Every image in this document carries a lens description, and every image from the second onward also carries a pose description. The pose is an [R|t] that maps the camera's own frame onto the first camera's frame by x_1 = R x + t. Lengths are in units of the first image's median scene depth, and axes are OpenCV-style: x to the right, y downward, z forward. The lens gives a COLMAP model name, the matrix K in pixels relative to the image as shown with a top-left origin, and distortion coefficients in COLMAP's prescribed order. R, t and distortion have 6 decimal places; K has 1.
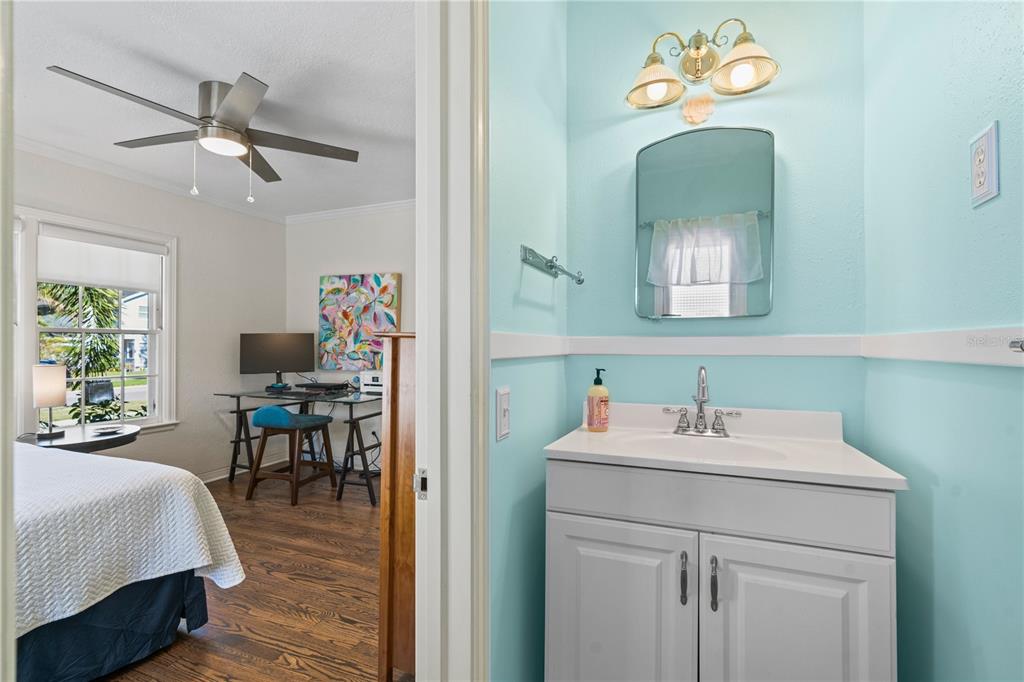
lens RADIAL K [[473.7, 0, 512.5], [0, 473.7, 343.6], [0, 0, 1]] dist [0.000040, 0.000028]
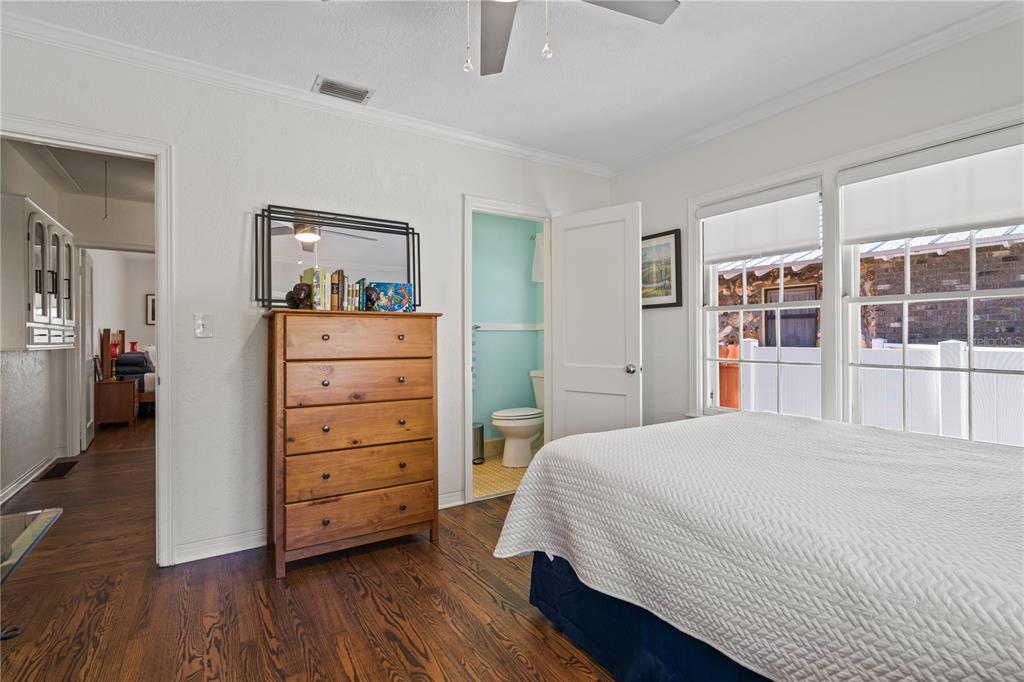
lens RADIAL K [[473.7, 0, 511.0], [0, 473.7, 338.9], [0, 0, 1]] dist [0.000040, 0.000028]
pose [[-0.819510, -0.000060, 0.573065, -0.985137], [-0.003118, 0.999986, -0.004355, 0.041071], [-0.573056, -0.005355, -0.819499, 1.533748]]
